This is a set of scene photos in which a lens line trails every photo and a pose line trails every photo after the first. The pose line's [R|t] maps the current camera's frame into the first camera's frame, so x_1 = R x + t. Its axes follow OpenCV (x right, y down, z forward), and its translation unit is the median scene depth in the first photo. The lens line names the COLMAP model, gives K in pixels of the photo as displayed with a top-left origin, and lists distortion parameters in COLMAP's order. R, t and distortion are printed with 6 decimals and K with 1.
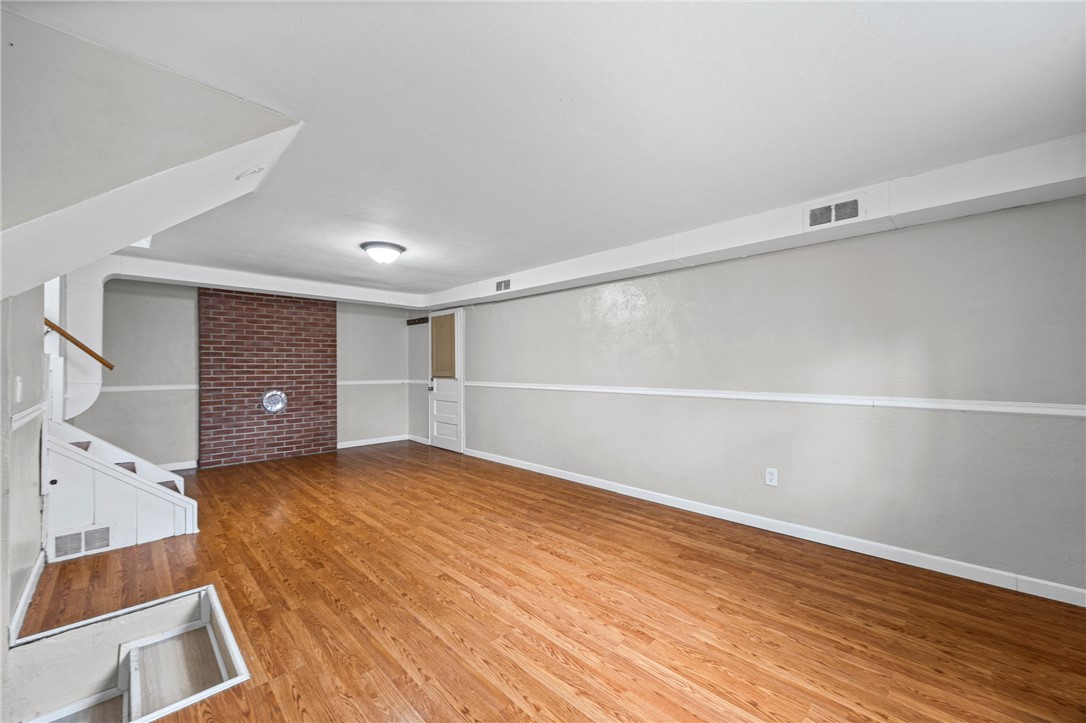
lens RADIAL K [[422.4, 0, 546.0], [0, 422.4, 361.3], [0, 0, 1]] dist [-0.001572, 0.000116]
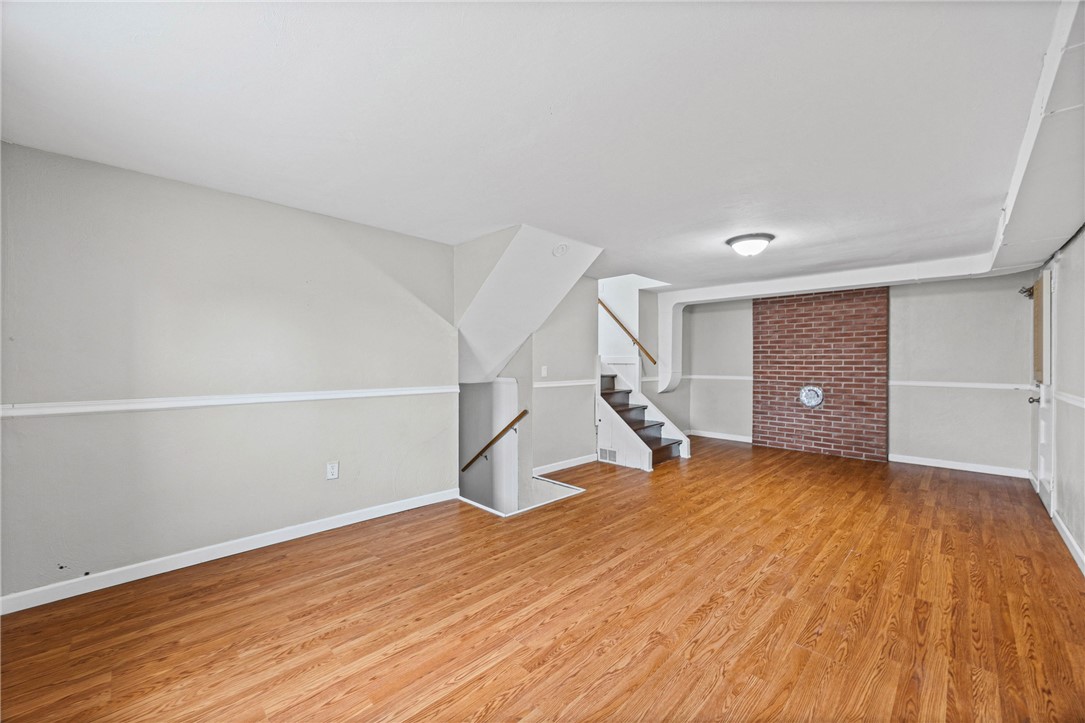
lens RADIAL K [[422.0, 0, 545.7], [0, 422.0, 364.0], [0, 0, 1]] dist [-0.001572, 0.000116]
pose [[0.008303, 0.006909, -0.999942, 0.604828], [0.009843, 0.999927, 0.006990, 0.003723], [0.999917, -0.009901, 0.008235, 0.549186]]
